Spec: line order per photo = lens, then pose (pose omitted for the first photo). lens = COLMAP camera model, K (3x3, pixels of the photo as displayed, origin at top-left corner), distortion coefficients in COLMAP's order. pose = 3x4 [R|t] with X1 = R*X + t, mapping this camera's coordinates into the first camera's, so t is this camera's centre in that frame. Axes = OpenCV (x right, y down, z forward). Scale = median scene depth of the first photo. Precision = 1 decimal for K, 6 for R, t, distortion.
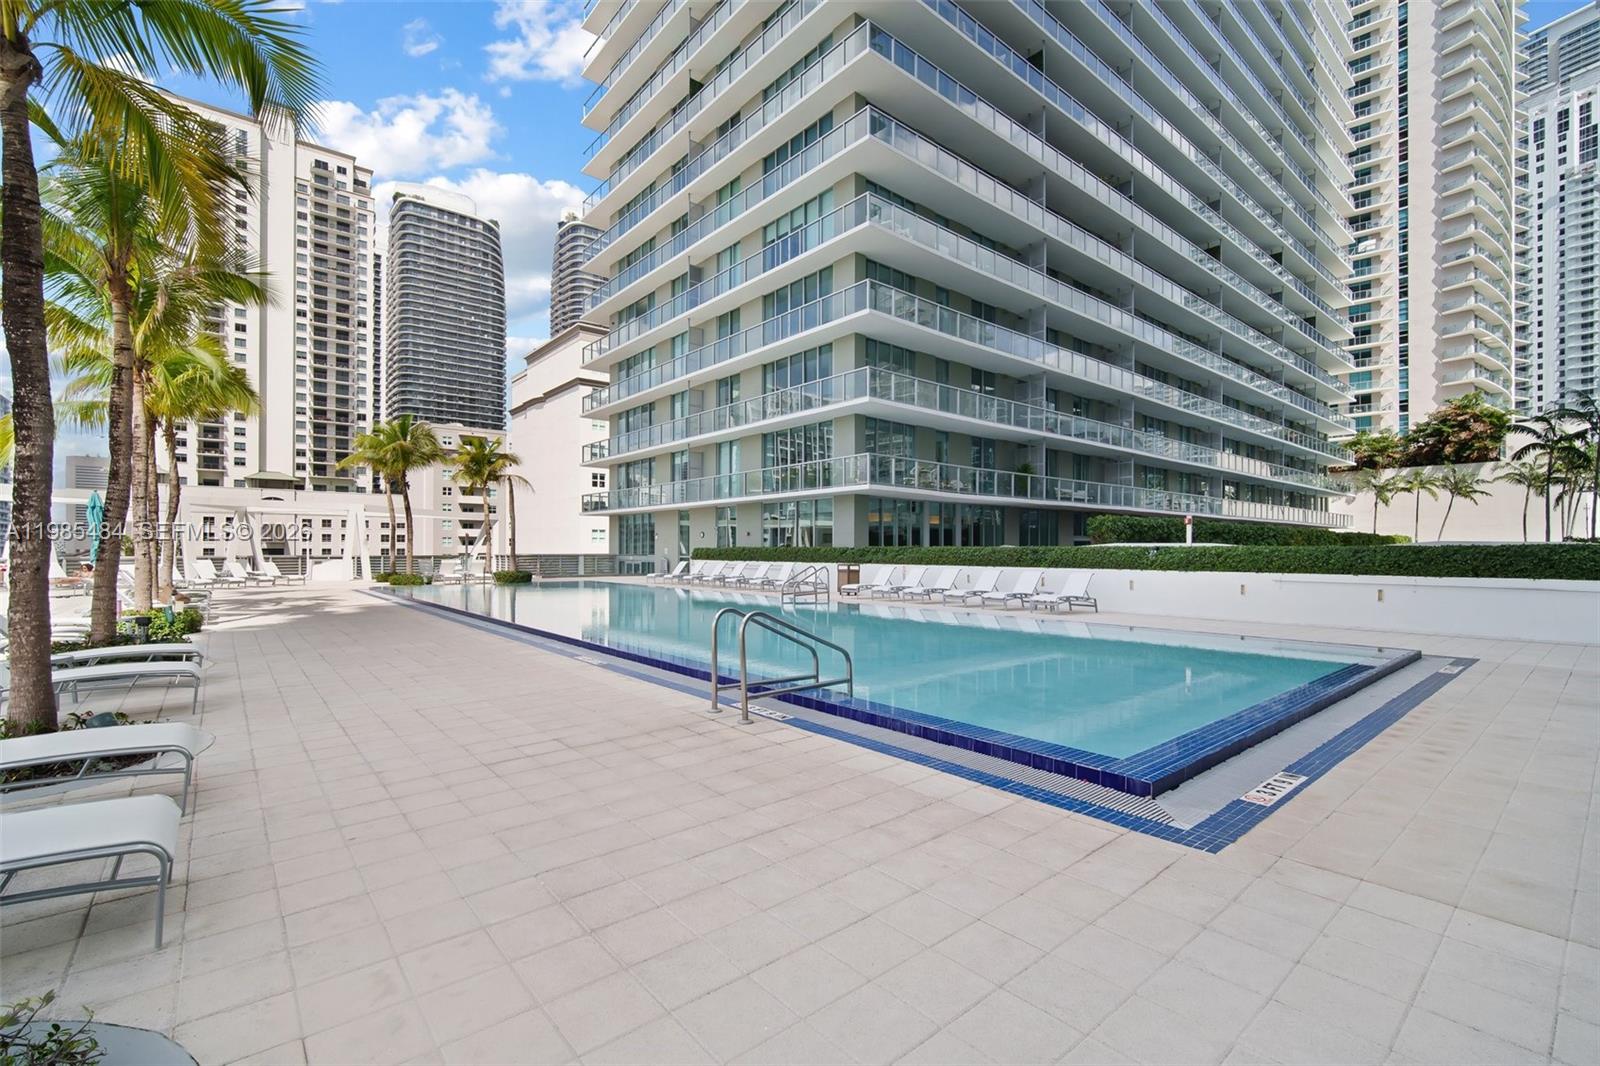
lens RADIAL K [[697.8, 0, 801.8], [0, 697.8, 538.1], [0, 0, 1]] dist [-0.001607, 0.000036]
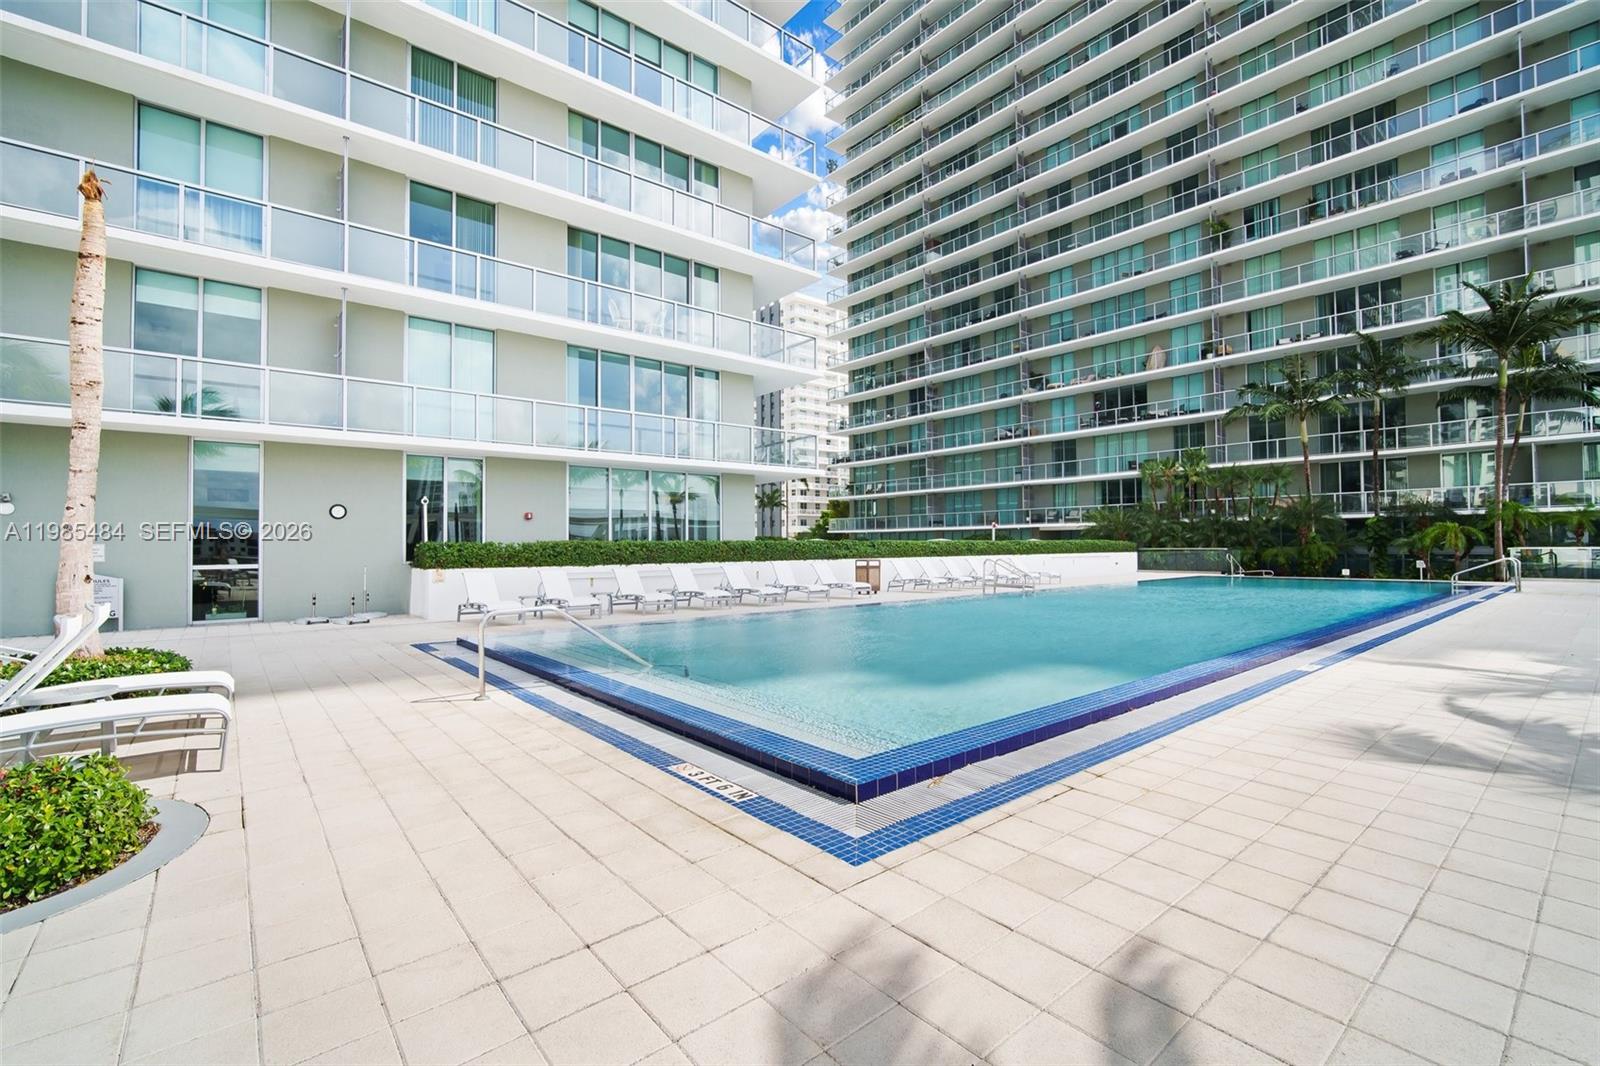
lens RADIAL K [[697.8, 0, 801.8], [0, 697.8, 538.1], [0, 0, 1]] dist [-0.001607, 0.000036]
pose [[-0.002846, -0.013171, -0.999909, 1.682361], [0.016403, 0.999778, -0.013216, 0.026790], [0.999861, -0.016439, -0.002629, 1.141470]]
